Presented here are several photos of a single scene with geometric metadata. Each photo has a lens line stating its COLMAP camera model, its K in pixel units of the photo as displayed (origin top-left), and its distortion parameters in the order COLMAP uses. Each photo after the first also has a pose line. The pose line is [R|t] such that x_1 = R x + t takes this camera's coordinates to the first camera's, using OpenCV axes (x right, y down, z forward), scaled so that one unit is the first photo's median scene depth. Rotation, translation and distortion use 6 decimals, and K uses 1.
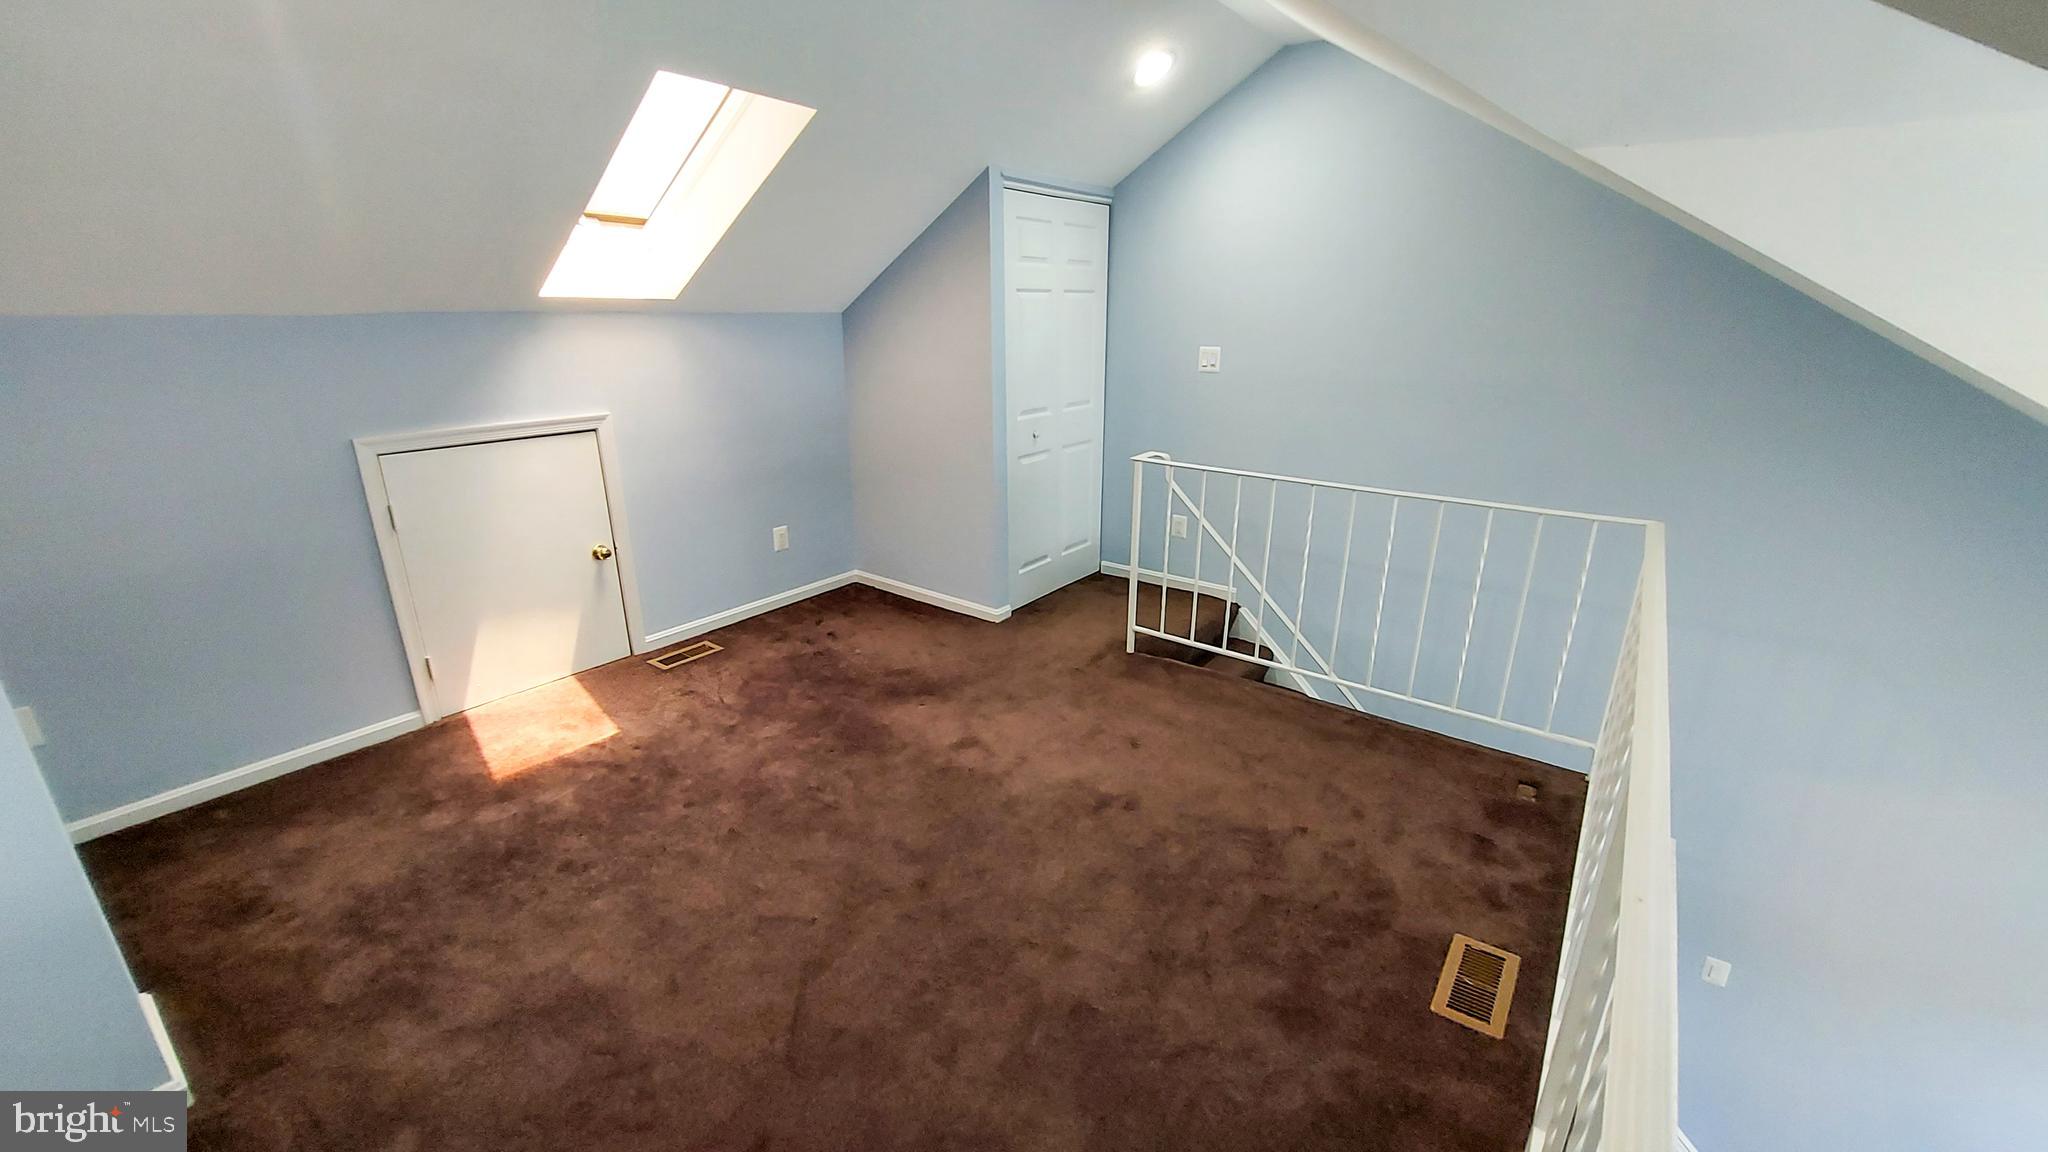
lens RADIAL K [[818.5, 0, 1022.5], [0, 818.5, 575.2], [0, 0, 1]] dist [-0.022680, 0.001494]
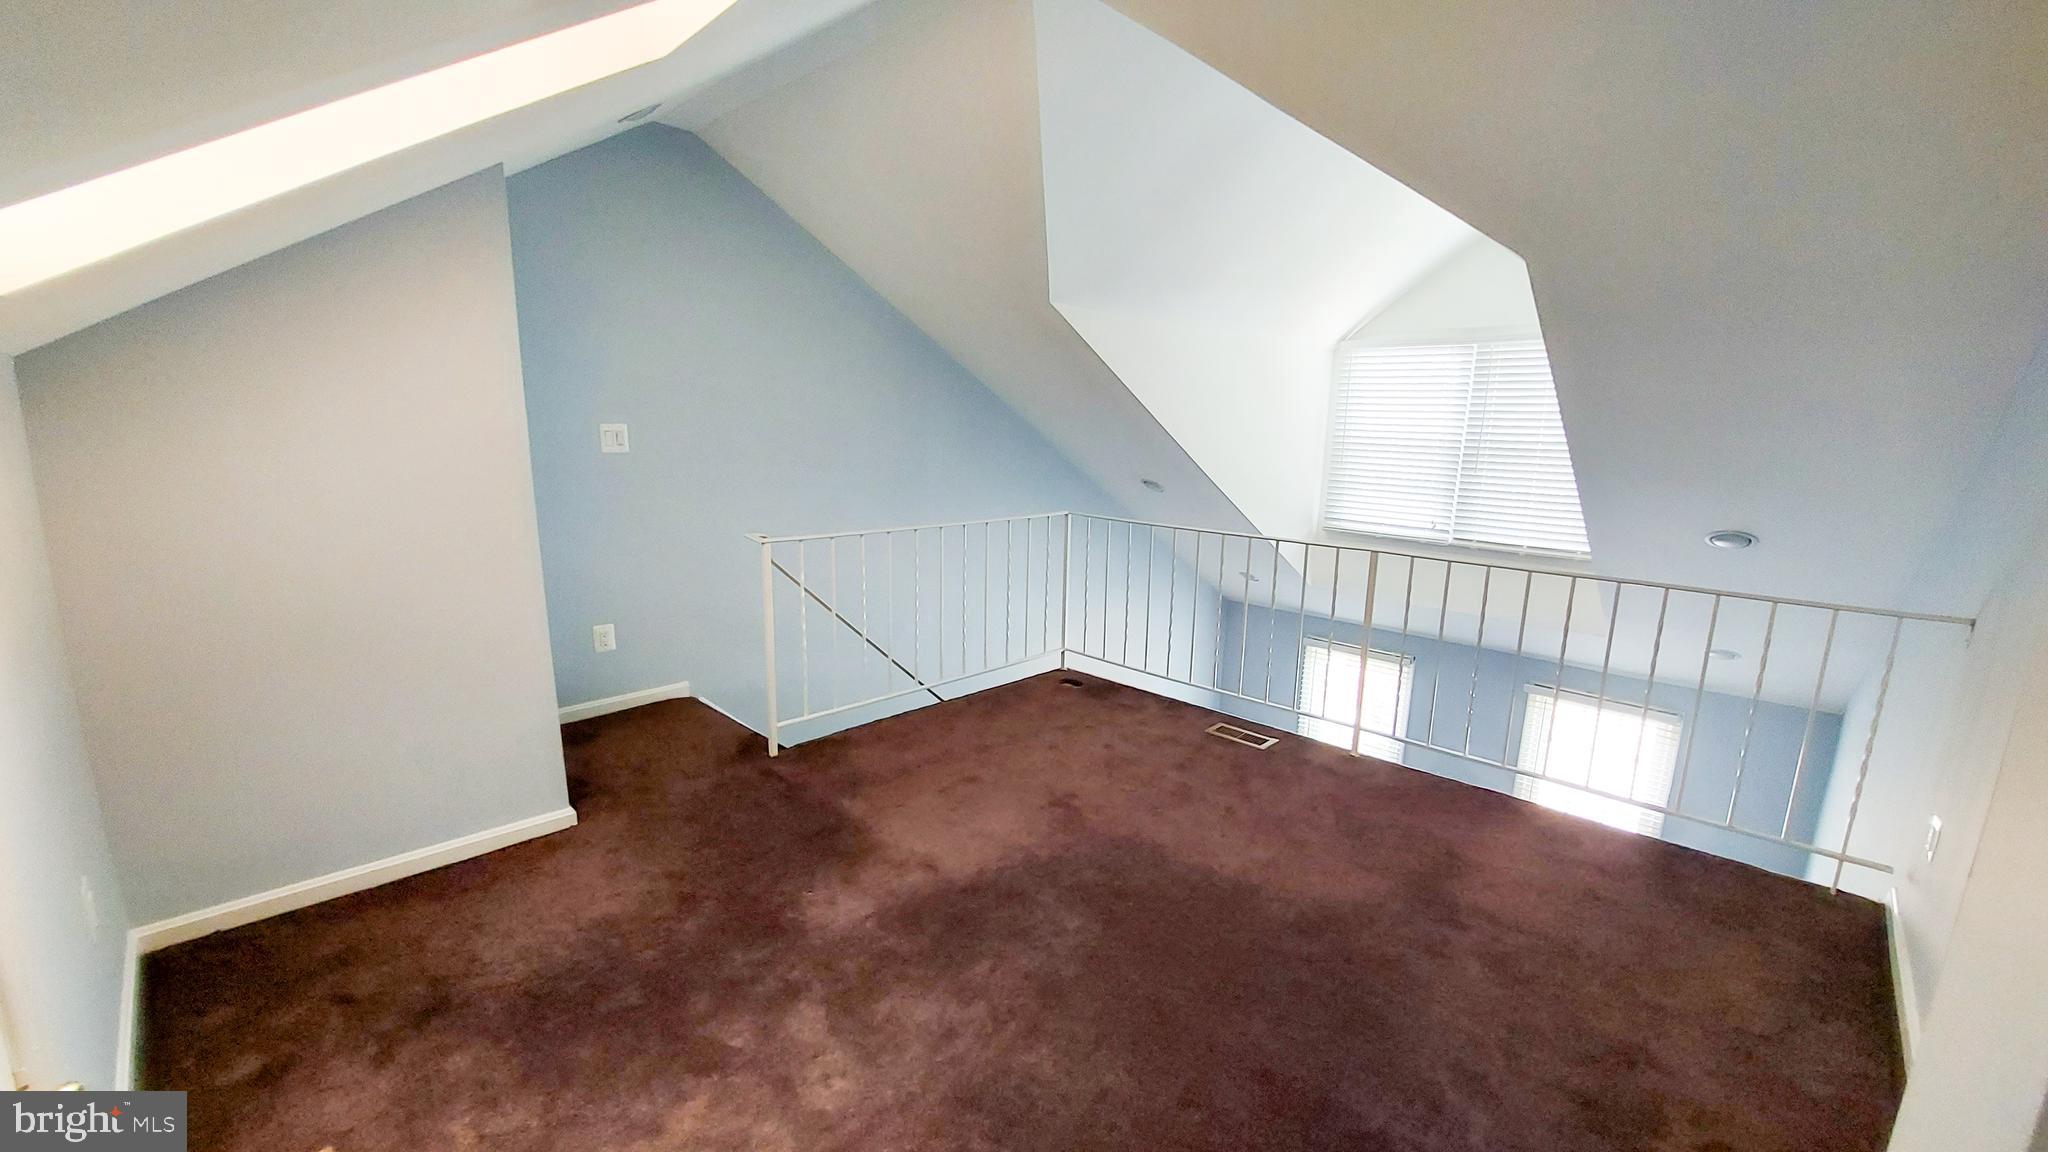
lens RADIAL K [[818.5, 0, 1027.6], [0, 818.5, 574.2], [0, 0, 1]] dist [-0.022680, 0.001494]
pose [[0.118056, -0.173588, 0.977717, -0.958775], [0.295640, 0.946097, 0.132276, -0.183988], [-0.947977, 0.273437, 0.163012, 0.790383]]
